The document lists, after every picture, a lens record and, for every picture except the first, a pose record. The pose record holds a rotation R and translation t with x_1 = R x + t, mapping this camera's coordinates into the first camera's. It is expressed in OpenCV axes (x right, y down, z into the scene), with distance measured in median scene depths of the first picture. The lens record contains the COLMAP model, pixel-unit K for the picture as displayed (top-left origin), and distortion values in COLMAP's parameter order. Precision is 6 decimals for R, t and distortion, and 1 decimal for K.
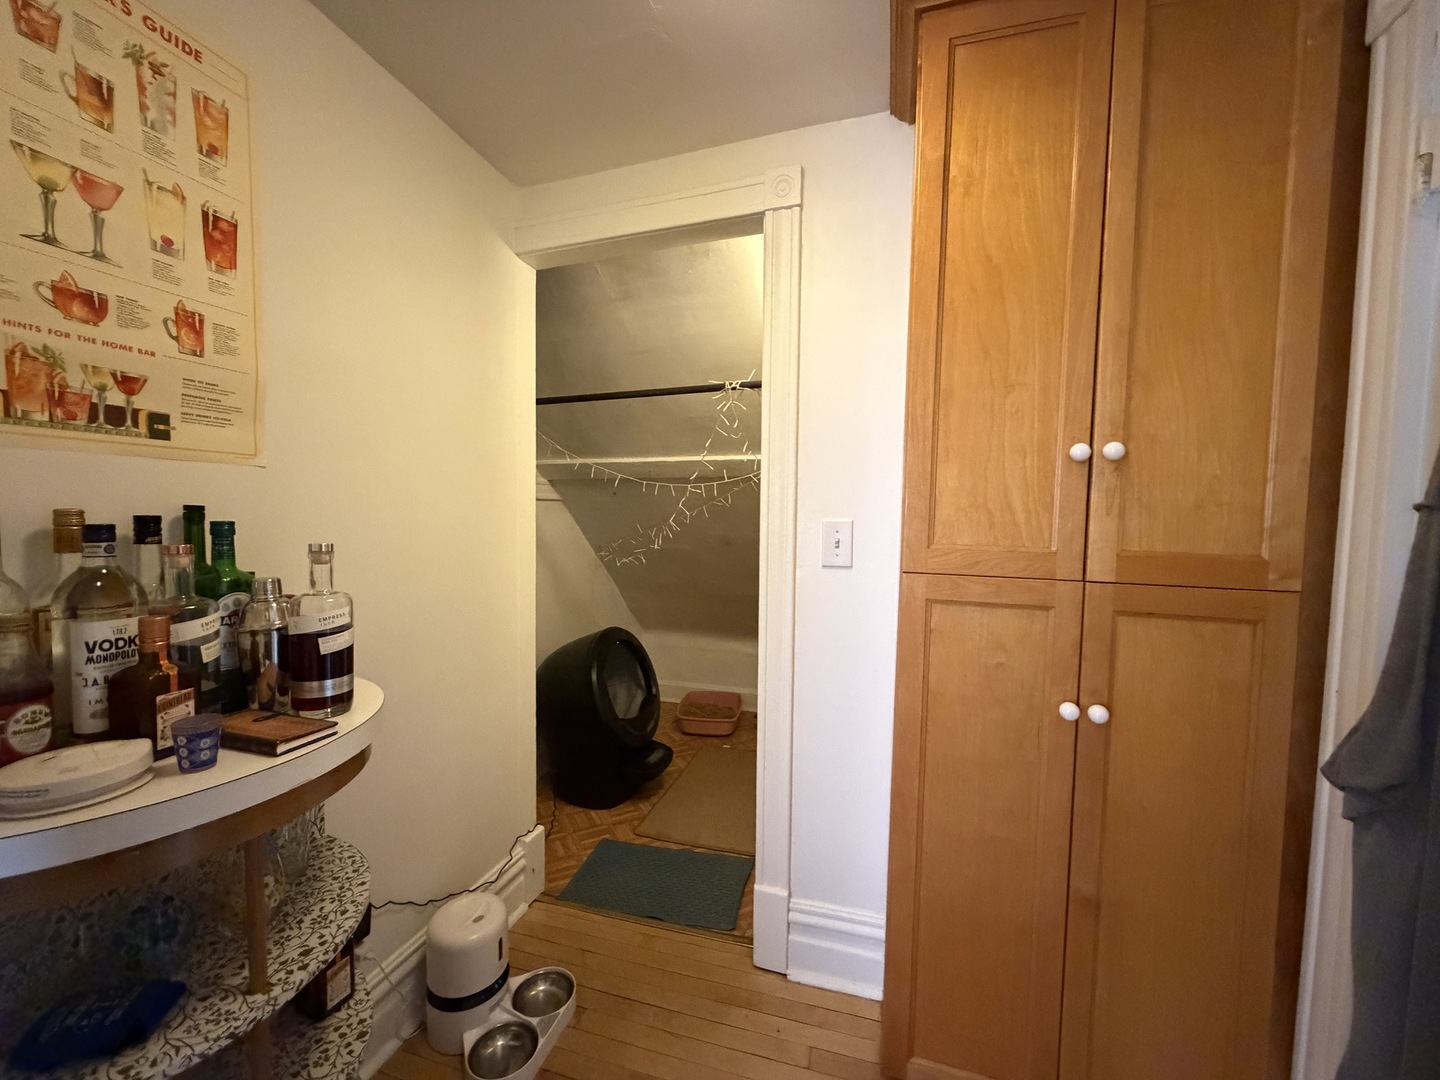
lens RADIAL K [[573.8, 0, 716.7], [0, 573.8, 542.9], [0, 0, 1]] dist [0.000188, -0.000015]
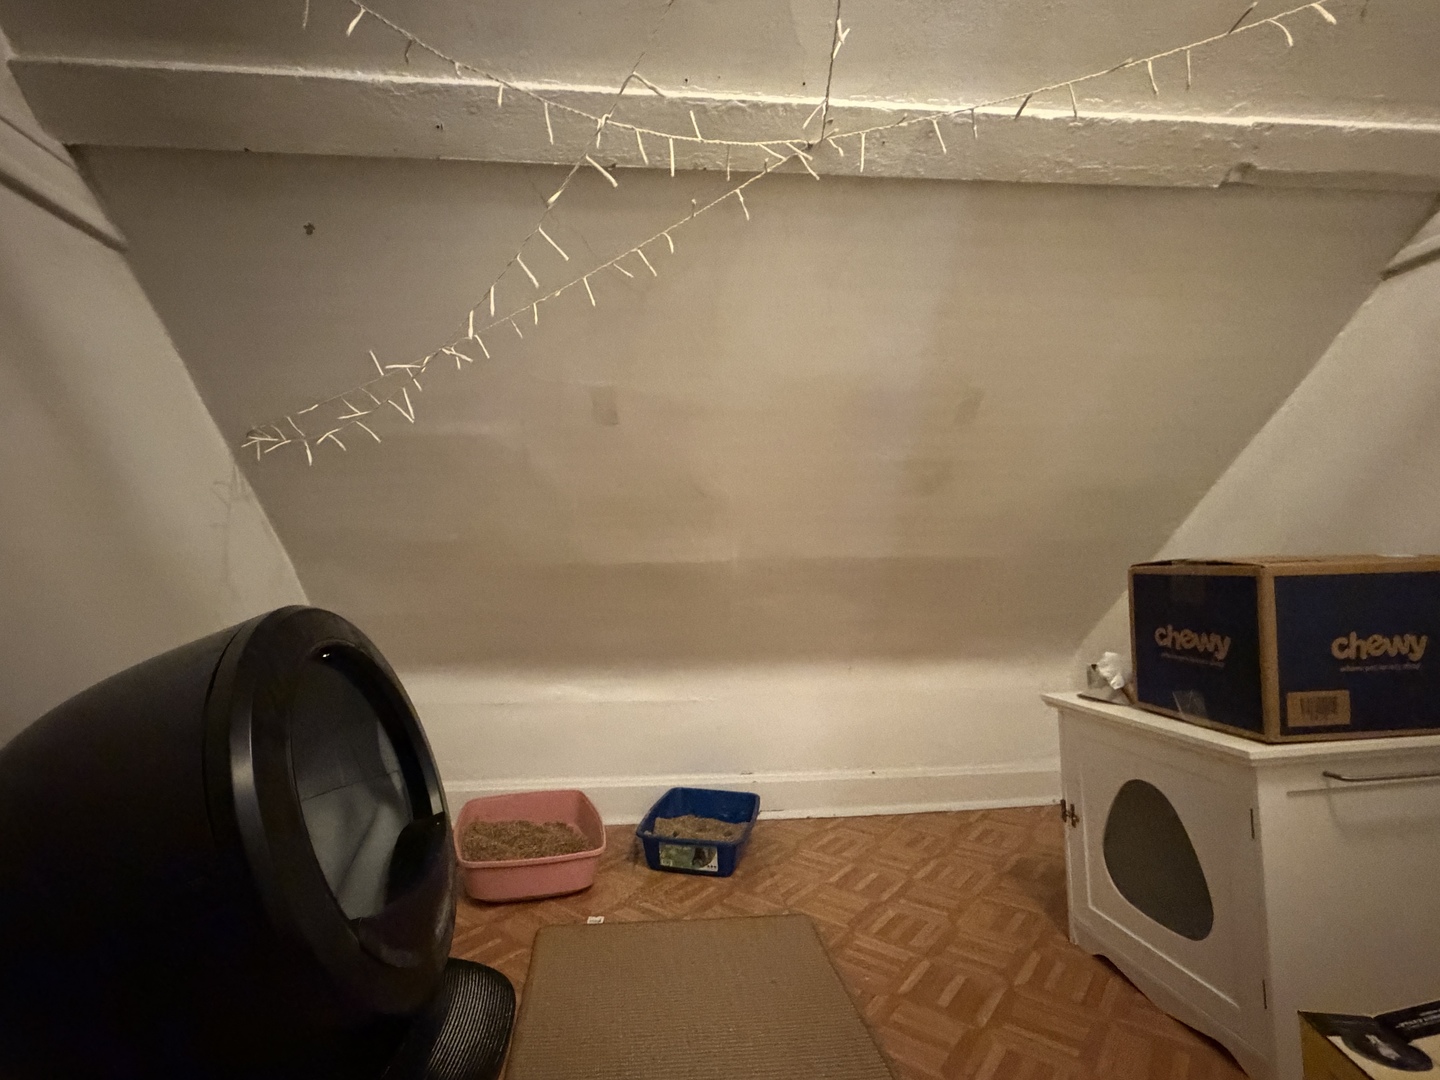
lens RADIAL K [[731.8, 0, 720.0], [0, 731.8, 540.0], [0, 0, 1]] dist [-0.019986, -0.000254]
pose [[0.918019, 0.000332, 0.396537, -0.122567], [0.028323, 0.997391, -0.066404, 0.133765], [-0.395524, 0.072192, 0.915614, 0.519990]]
